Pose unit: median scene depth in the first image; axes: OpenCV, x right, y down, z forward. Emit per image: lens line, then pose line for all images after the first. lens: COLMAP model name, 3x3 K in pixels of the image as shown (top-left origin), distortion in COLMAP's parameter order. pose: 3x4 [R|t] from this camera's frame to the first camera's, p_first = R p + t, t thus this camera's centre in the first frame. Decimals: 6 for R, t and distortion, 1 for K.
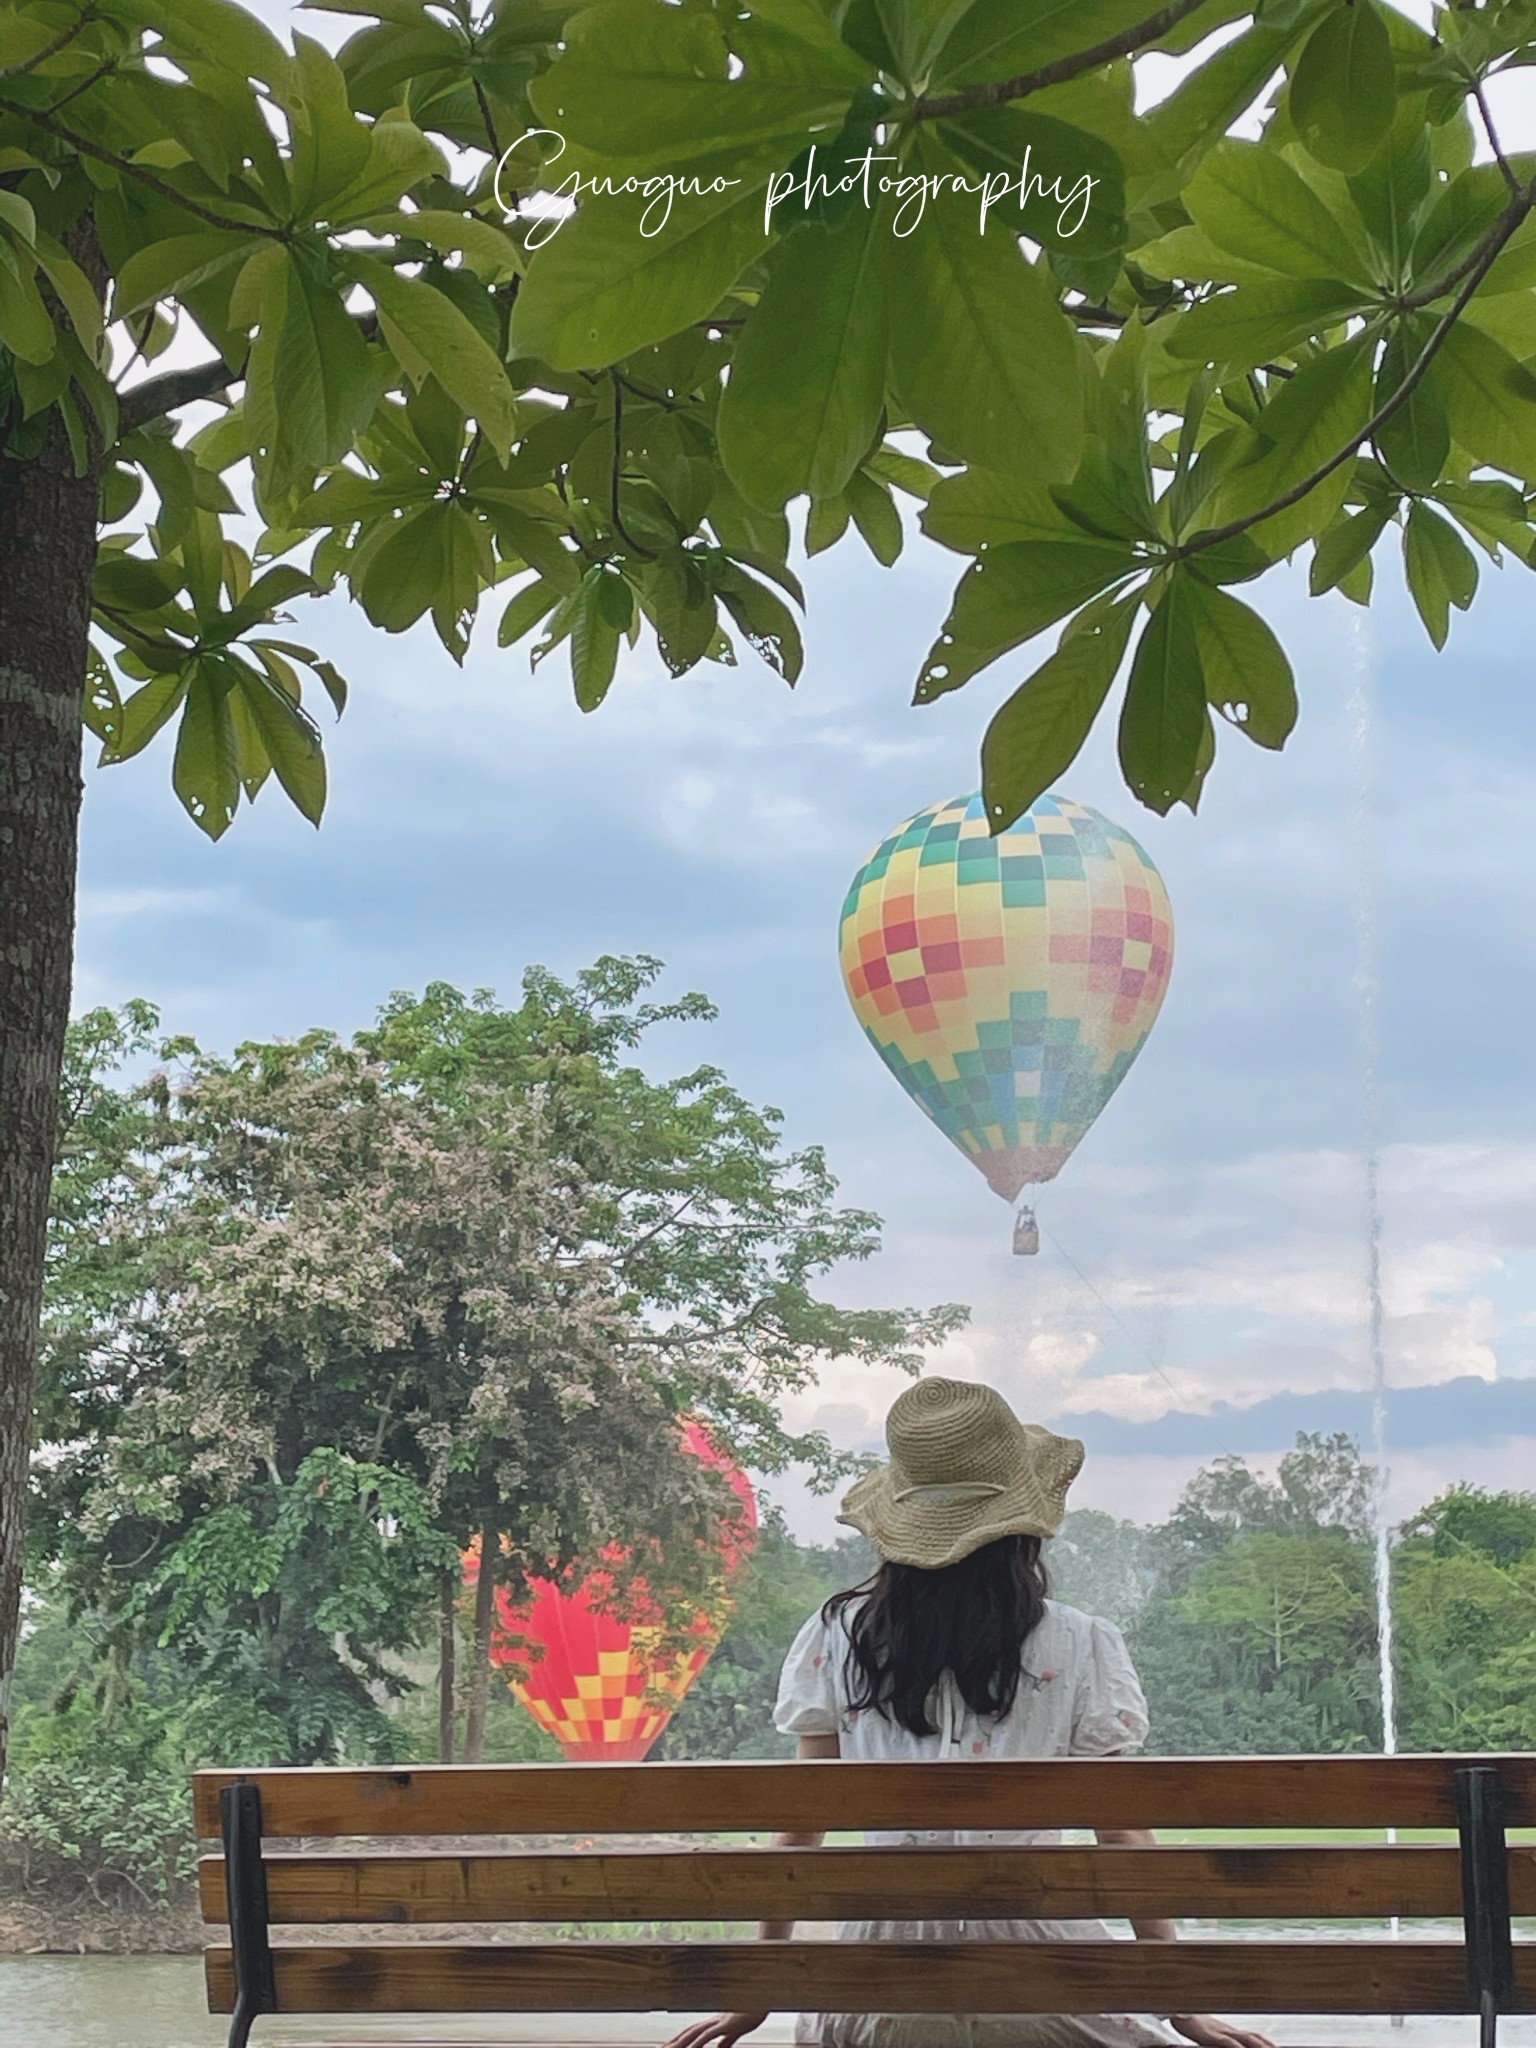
lens RADIAL K [[4235.7, 0, 767.6], [0, 4235.7, 1023.8], [0, 0, 1]] dist [0.142728, 0.000000]
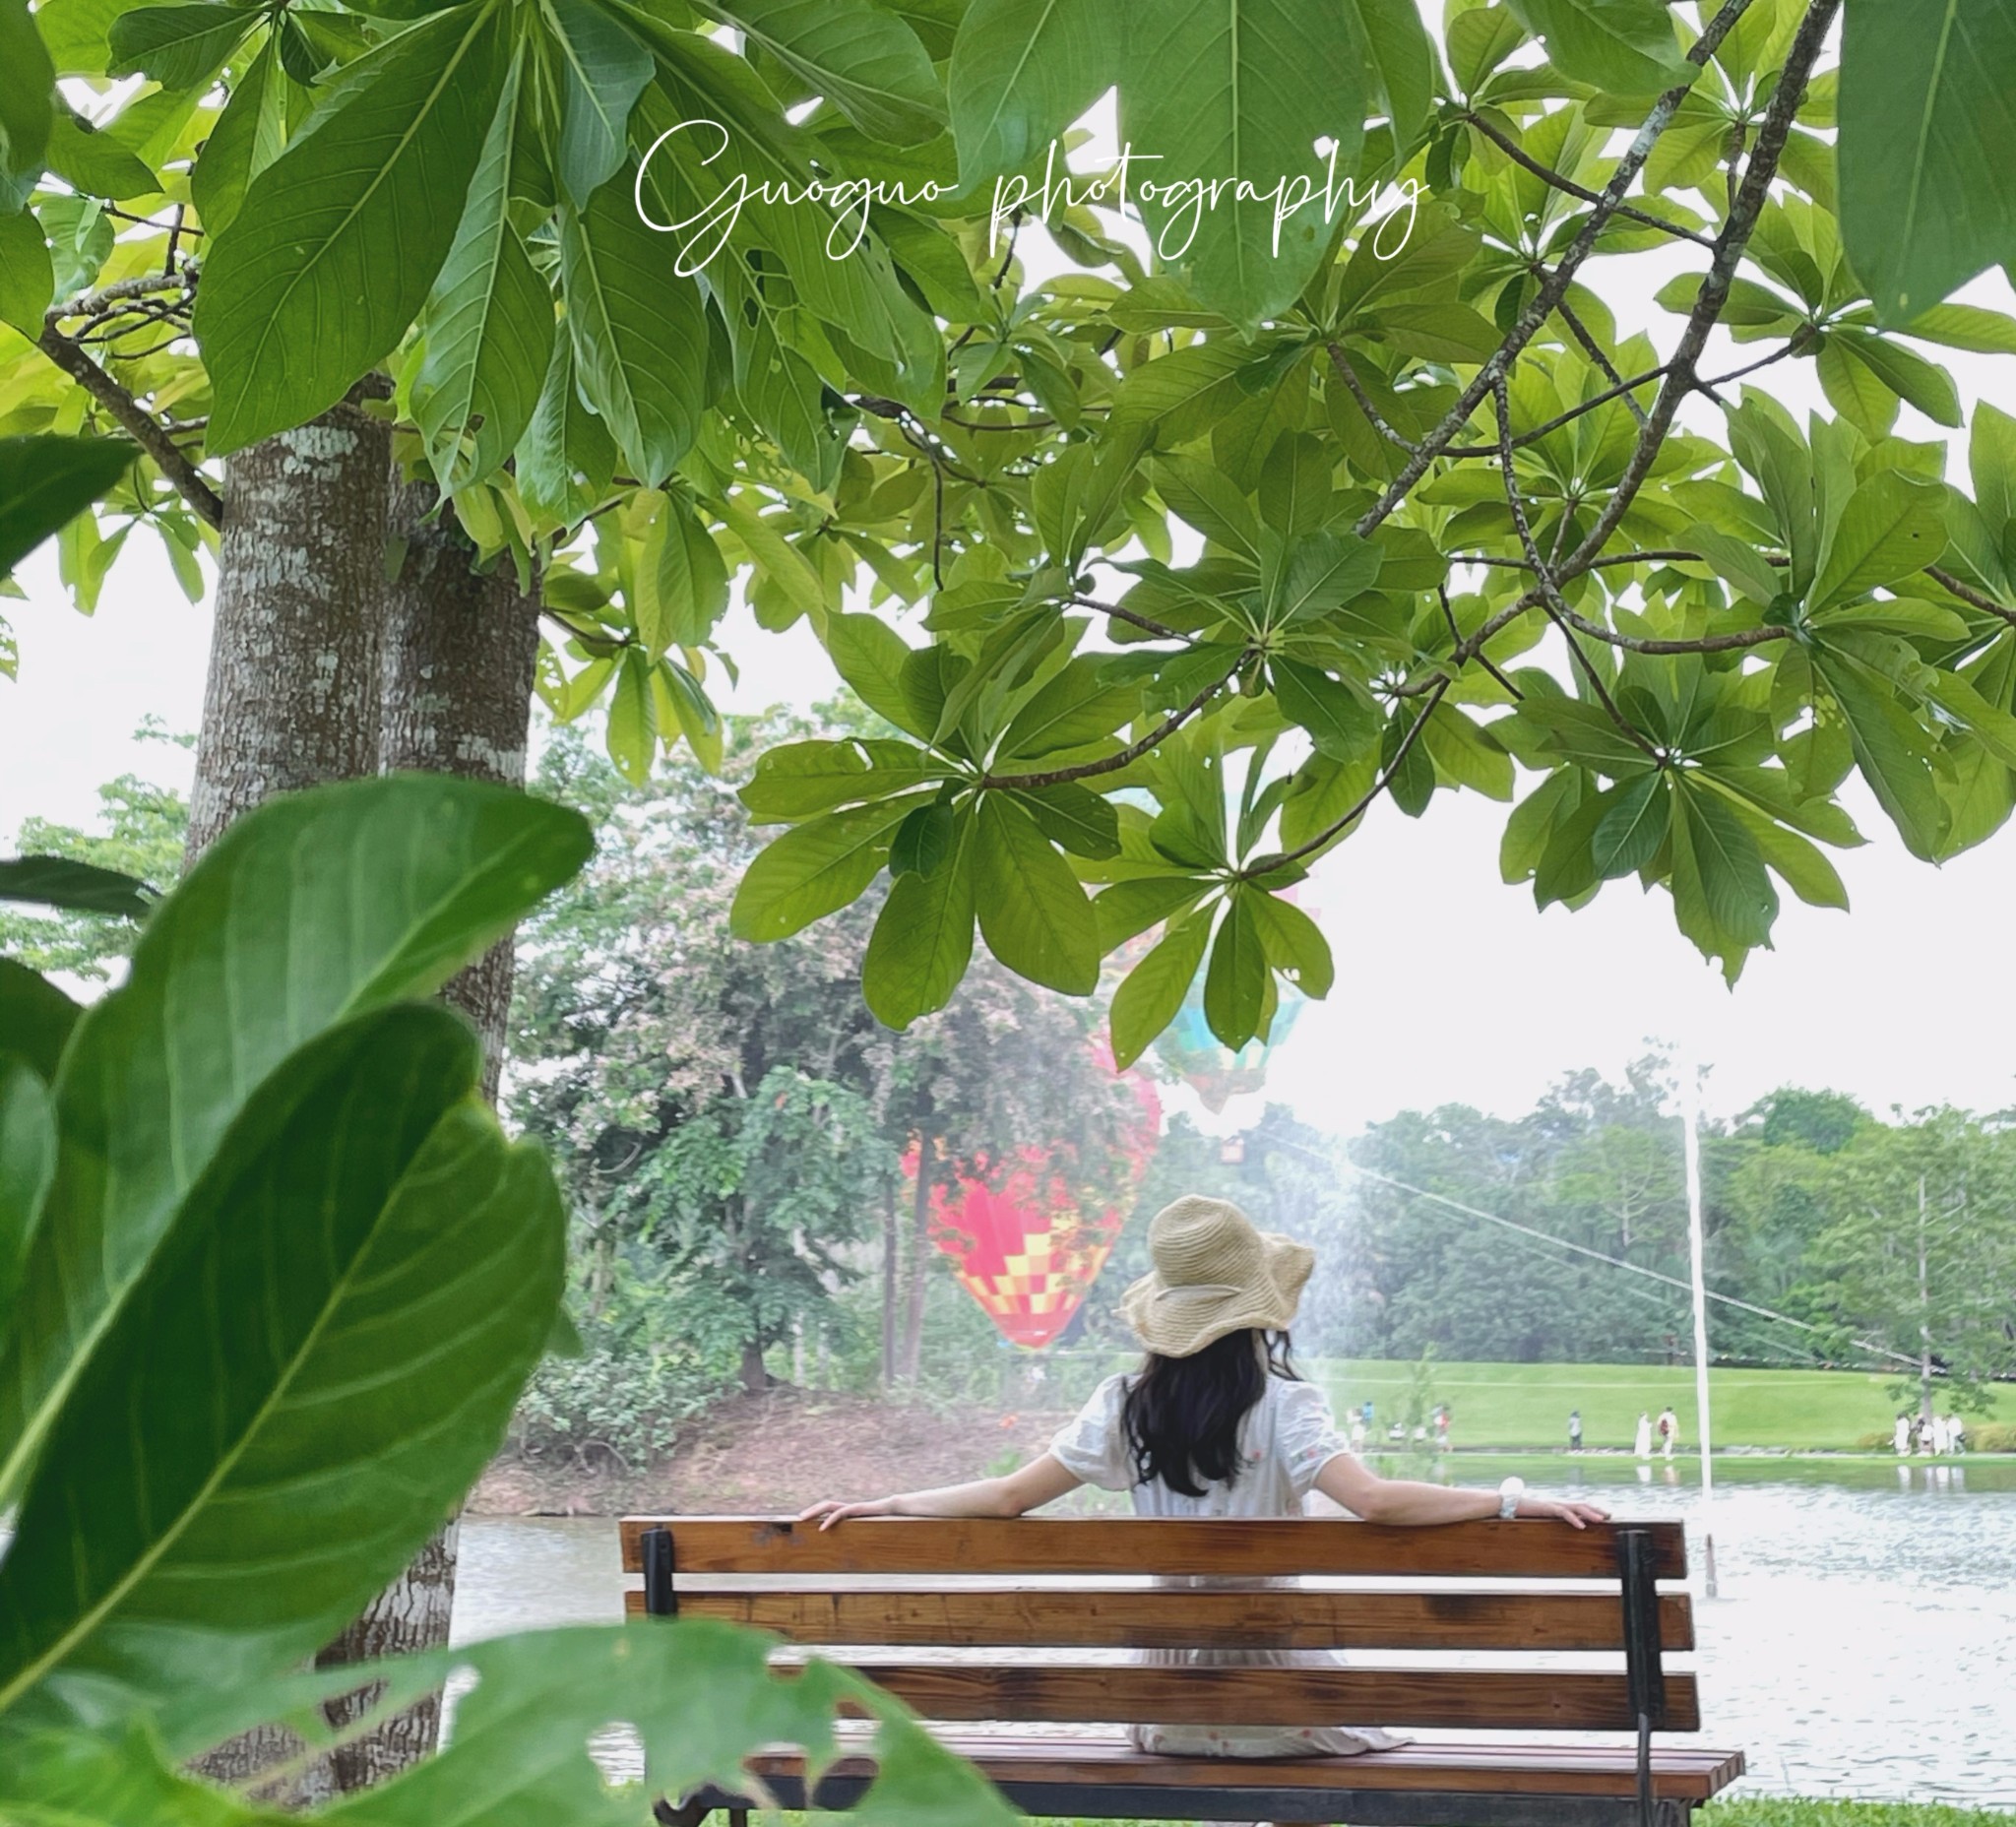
lens RADIAL K [[2930.6, 0, 941.2], [0, 2930.6, 910.0], [0, 0, 1]] dist [0.086305, 0.000000]
pose [[0.999965, -0.005201, -0.006561, -0.055950], [0.004549, 0.995397, -0.095728, 0.133899], [0.007029, 0.095695, 0.995386, 0.203968]]
